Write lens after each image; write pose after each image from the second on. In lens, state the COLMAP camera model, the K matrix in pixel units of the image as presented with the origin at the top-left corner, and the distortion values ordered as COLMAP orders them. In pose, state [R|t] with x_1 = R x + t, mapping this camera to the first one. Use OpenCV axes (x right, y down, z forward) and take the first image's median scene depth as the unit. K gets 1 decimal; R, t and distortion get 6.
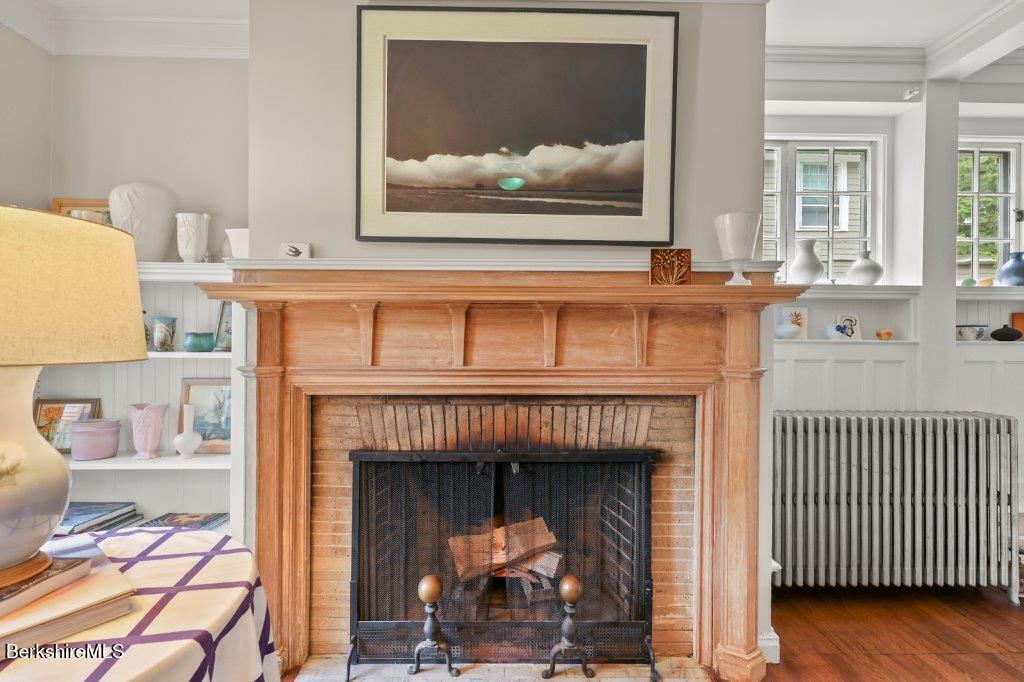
lens RADIAL K [[412.5, 0, 510.6], [0, 412.5, 336.1], [0, 0, 1]] dist [-0.000211, 0.000059]
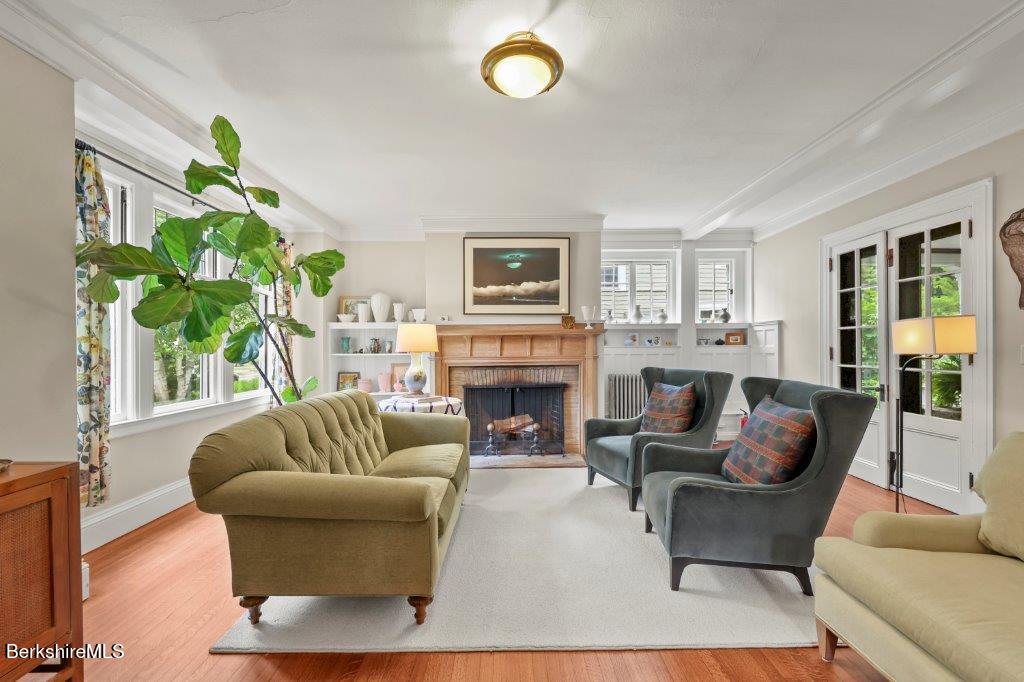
lens RADIAL K [[412.5, 0, 511.2], [0, 412.5, 348.4], [0, 0, 1]] dist [-0.000211, 0.000059]
pose [[0.999781, -0.014199, -0.015395, 0.013140], [0.014208, 0.999899, 0.000471, 0.015138], [0.015386, -0.000690, 0.999881, -1.984249]]
